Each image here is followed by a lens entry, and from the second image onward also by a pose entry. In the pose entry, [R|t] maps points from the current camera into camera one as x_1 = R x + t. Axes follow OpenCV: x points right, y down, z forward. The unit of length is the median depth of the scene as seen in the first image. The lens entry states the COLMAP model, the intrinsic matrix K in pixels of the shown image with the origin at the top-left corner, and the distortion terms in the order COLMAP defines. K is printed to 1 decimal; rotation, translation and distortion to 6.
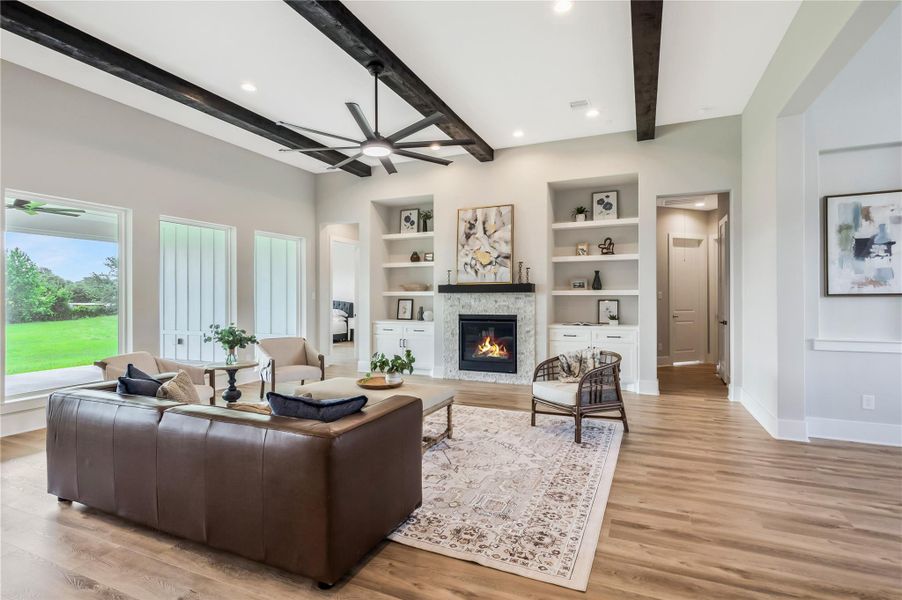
lens RADIAL K [[444.3, 0, 451.0], [0, 444.3, 300.0], [0, 0, 1]] dist [0.002329, 0.000695]
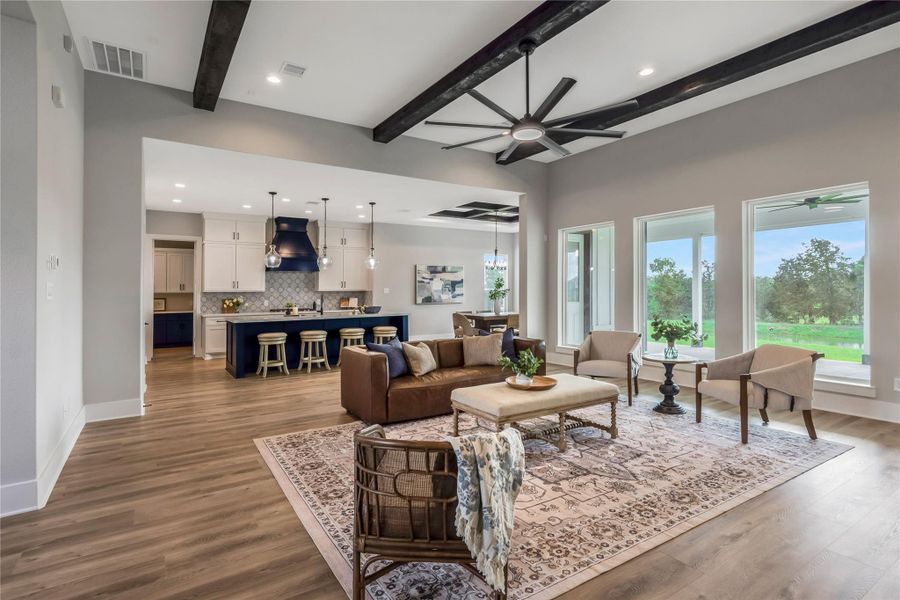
lens RADIAL K [[454.0, 0, 440.9], [0, 454.0, 296.5], [0, 0, 1]] dist [-0.000929, 0.000342]
pose [[-0.557328, 0.018205, -0.830093, 0.459001], [0.008119, 0.999831, 0.016477, -0.007593], [0.830252, 0.002444, -0.557382, 0.860007]]
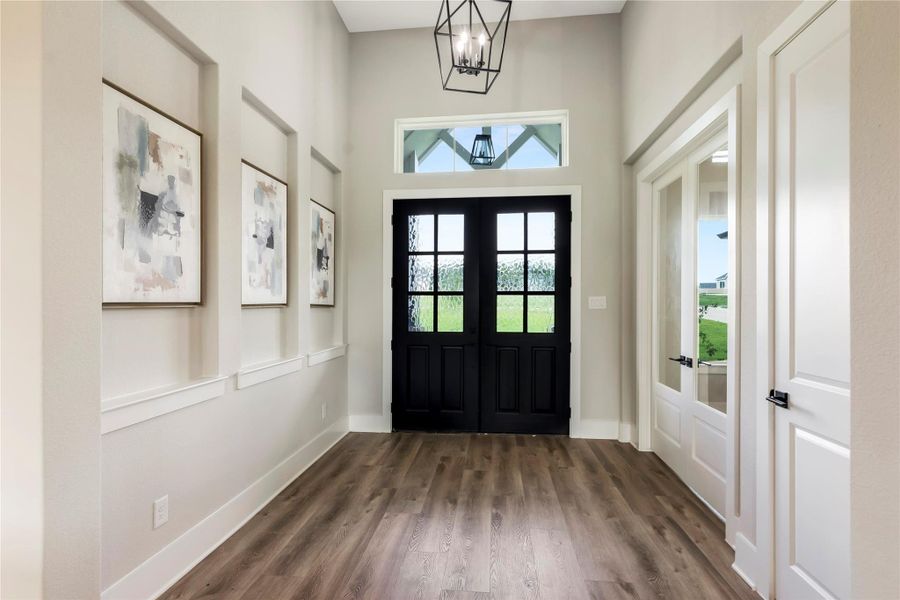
lens RADIAL K [[439.4, 0, 450.0], [0, 439.4, 300.0], [0, 0, 1]] dist [-0.000452, 0.000032]
pose [[-0.290588, 0.012035, 0.956773, 0.214089], [0.008172, 0.999916, -0.010095, -0.005536], [-0.956813, 0.004885, -0.290662, 0.506641]]
